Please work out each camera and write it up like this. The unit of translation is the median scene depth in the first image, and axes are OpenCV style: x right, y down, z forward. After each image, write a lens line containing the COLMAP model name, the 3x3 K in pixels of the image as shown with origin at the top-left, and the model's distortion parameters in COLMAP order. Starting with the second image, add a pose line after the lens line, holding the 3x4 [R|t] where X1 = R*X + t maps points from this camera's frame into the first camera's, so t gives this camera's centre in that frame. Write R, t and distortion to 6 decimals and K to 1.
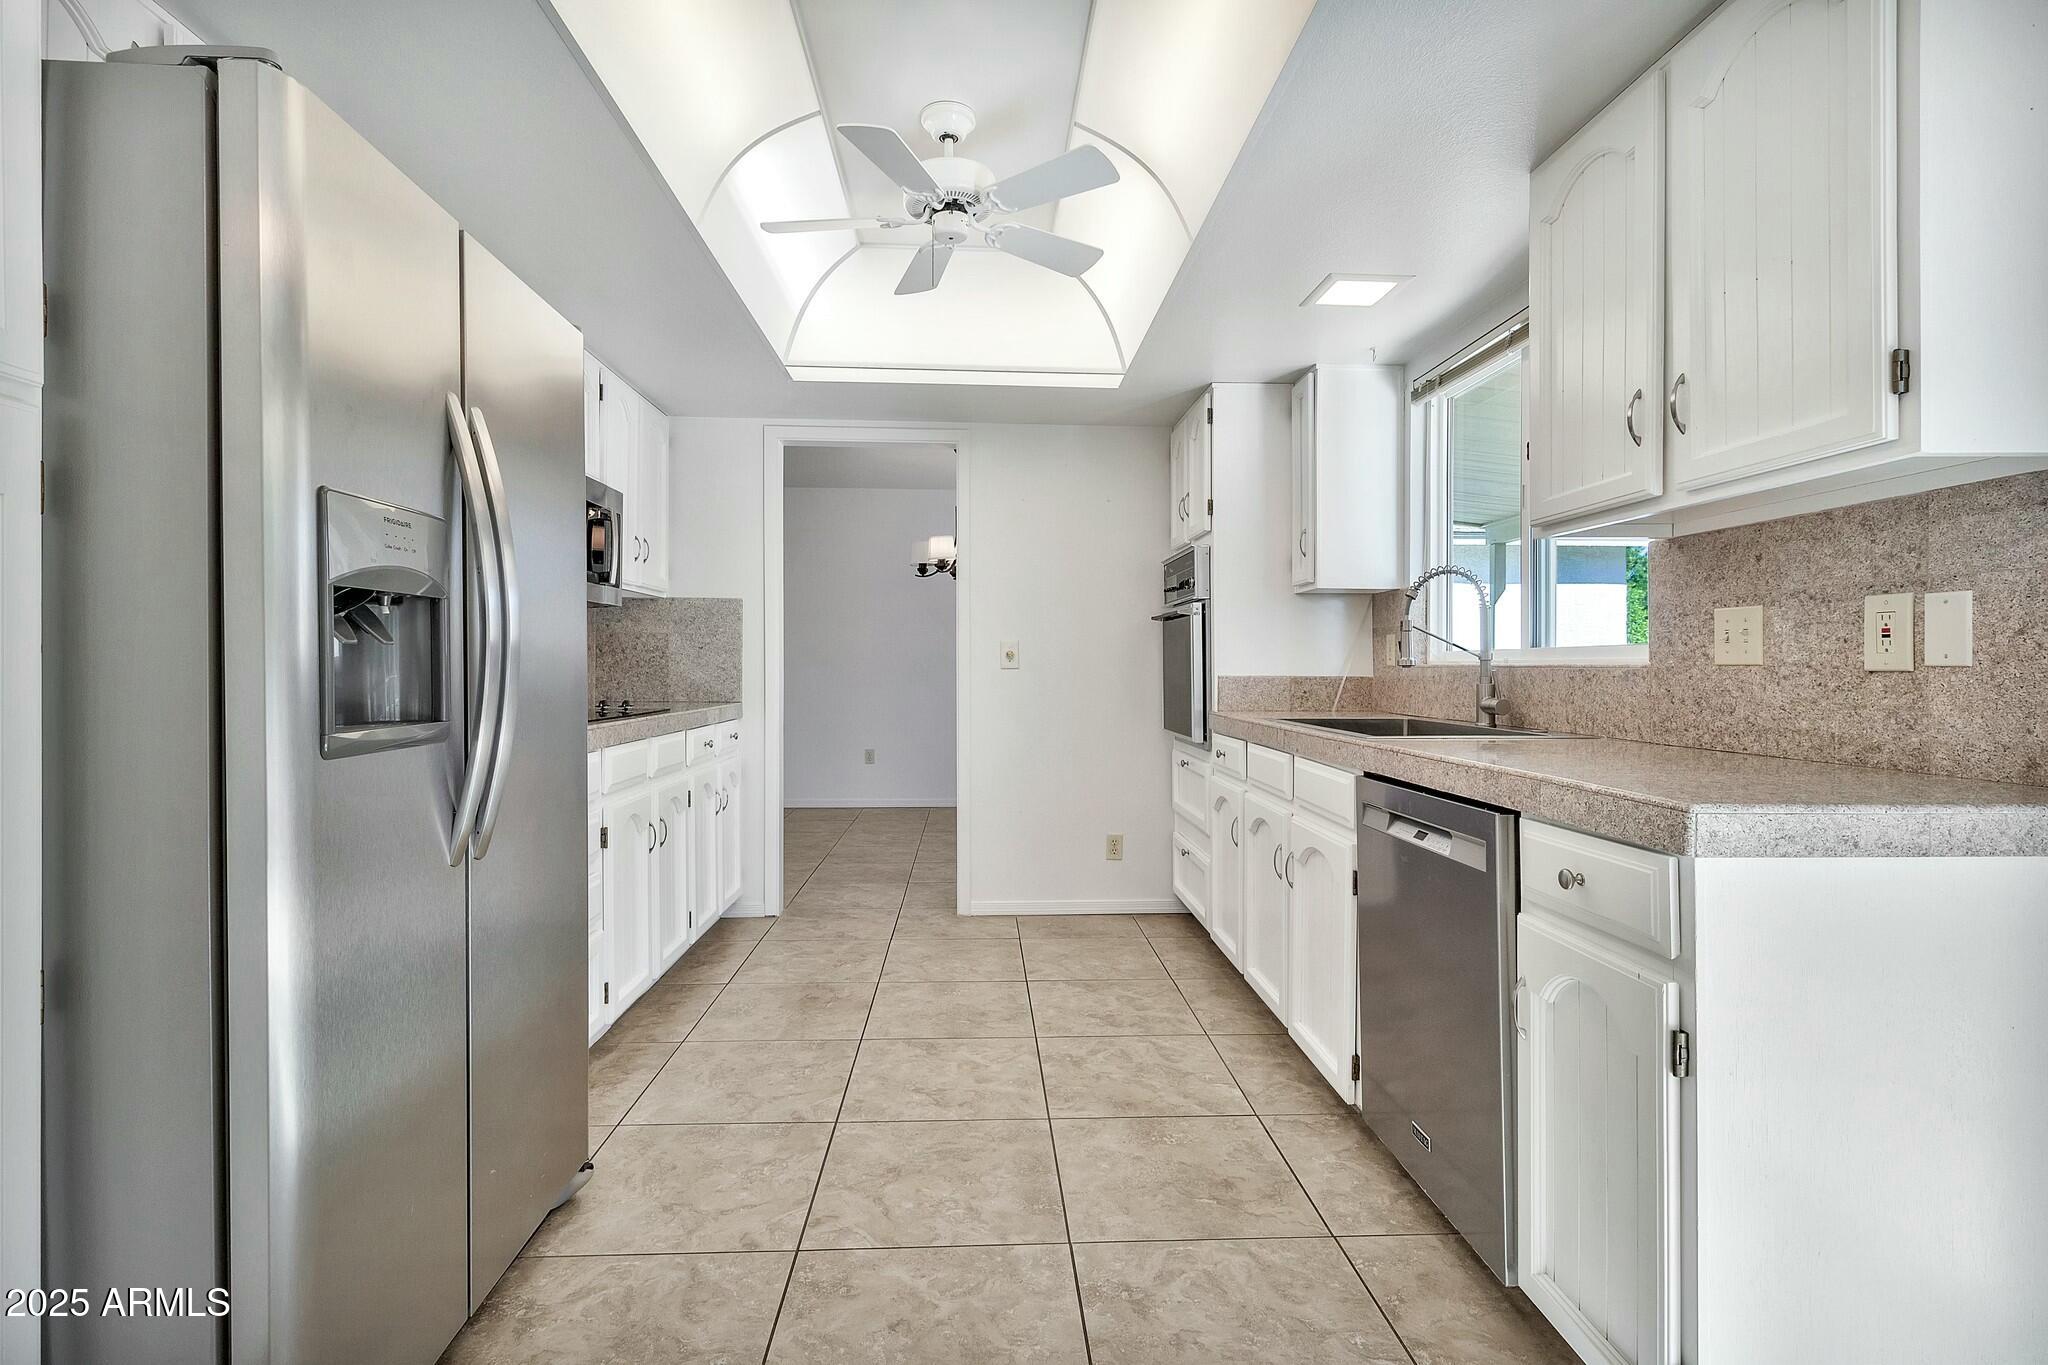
lens RADIAL K [[969.8, 0, 1027.0], [0, 969.8, 663.2], [0, 0, 1]] dist [0.004342, 0.000421]
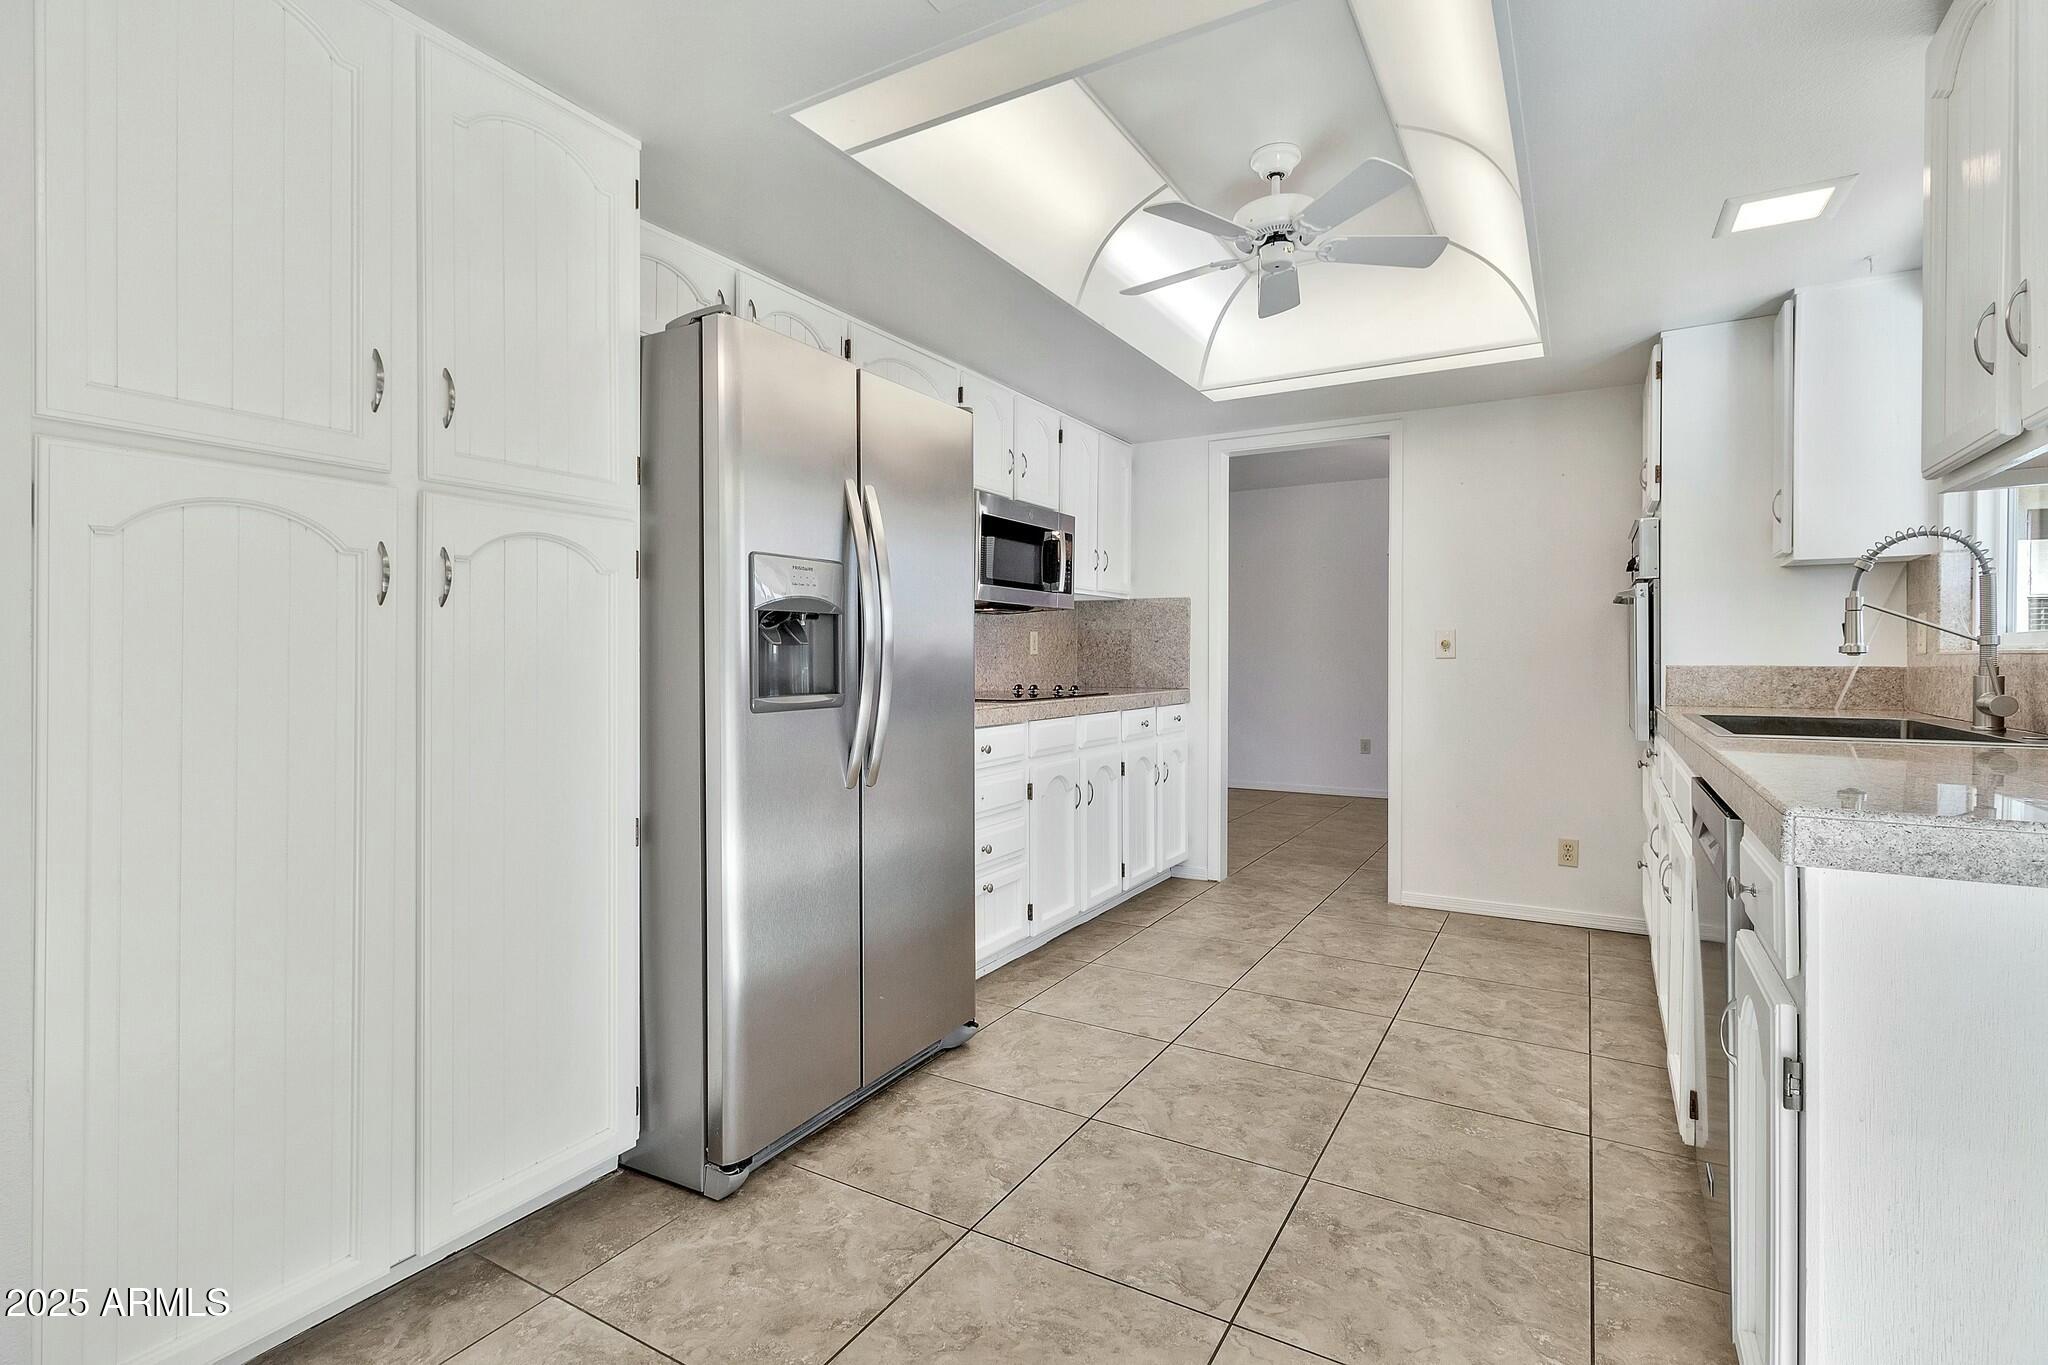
lens RADIAL K [[956.8, 0, 1029.7], [0, 956.8, 656.4], [0, 0, 1]] dist [0.002732, 0.000838]
pose [[0.835612, -0.004371, -0.549302, 0.271708], [0.005615, 0.999984, 0.000584, 0.001274], [0.549291, -0.003572, 0.835624, -0.058684]]
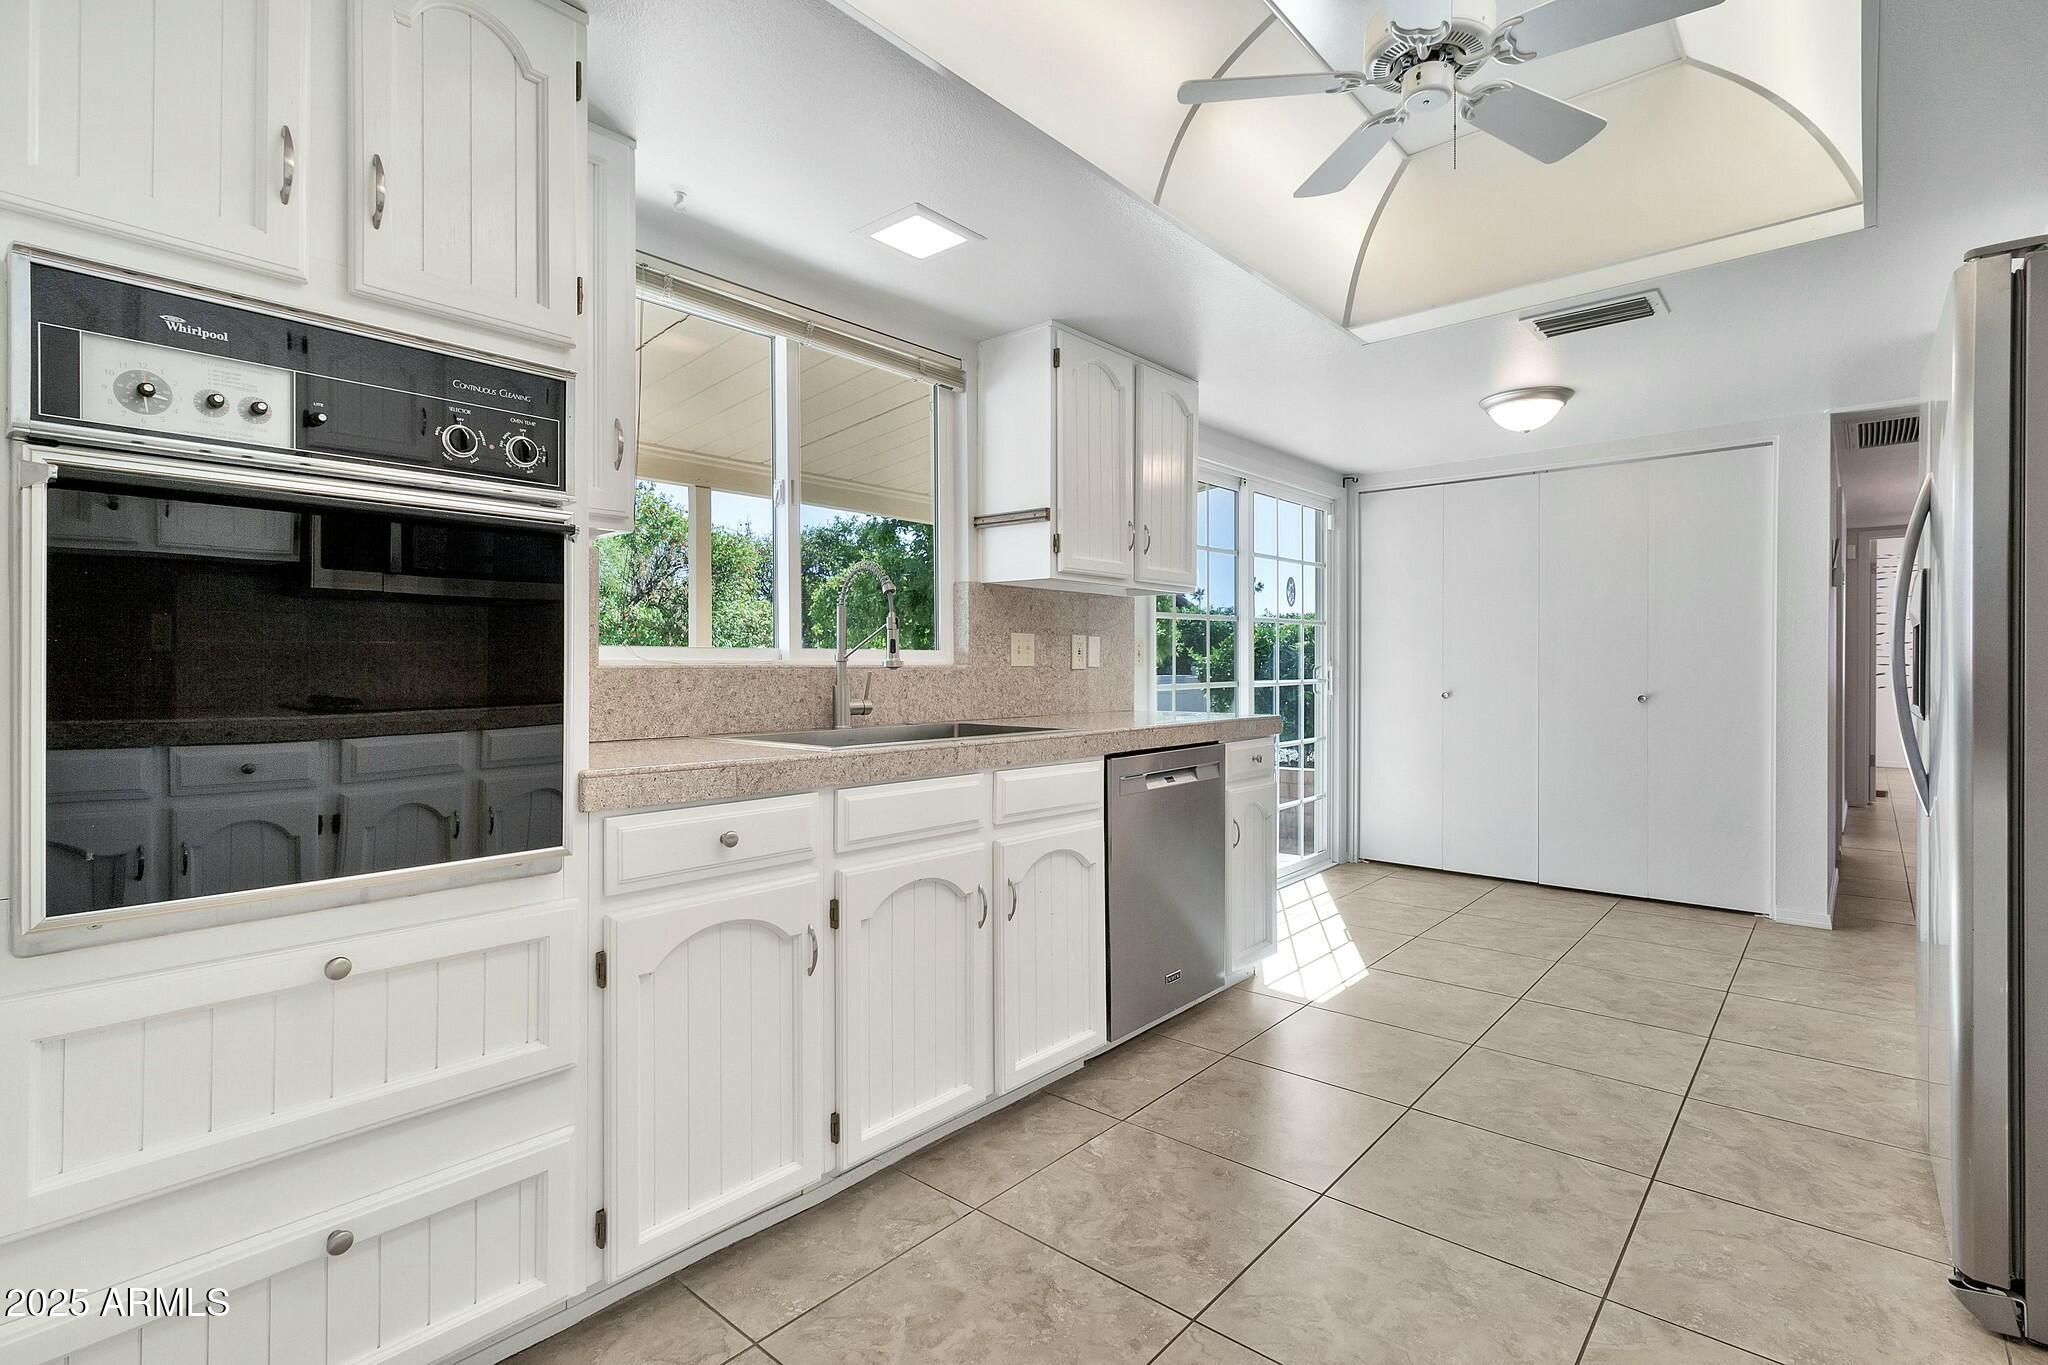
lens RADIAL K [[960.1, 0, 1037.4], [0, 960.1, 676.3], [0, 0, 1]] dist [0.006359, -0.001102]
pose [[-0.723276, -0.007584, 0.690518, -0.346153], [-0.002721, 0.999963, 0.008133, 0.004299], [-0.690554, 0.004004, -0.723270, 1.634059]]
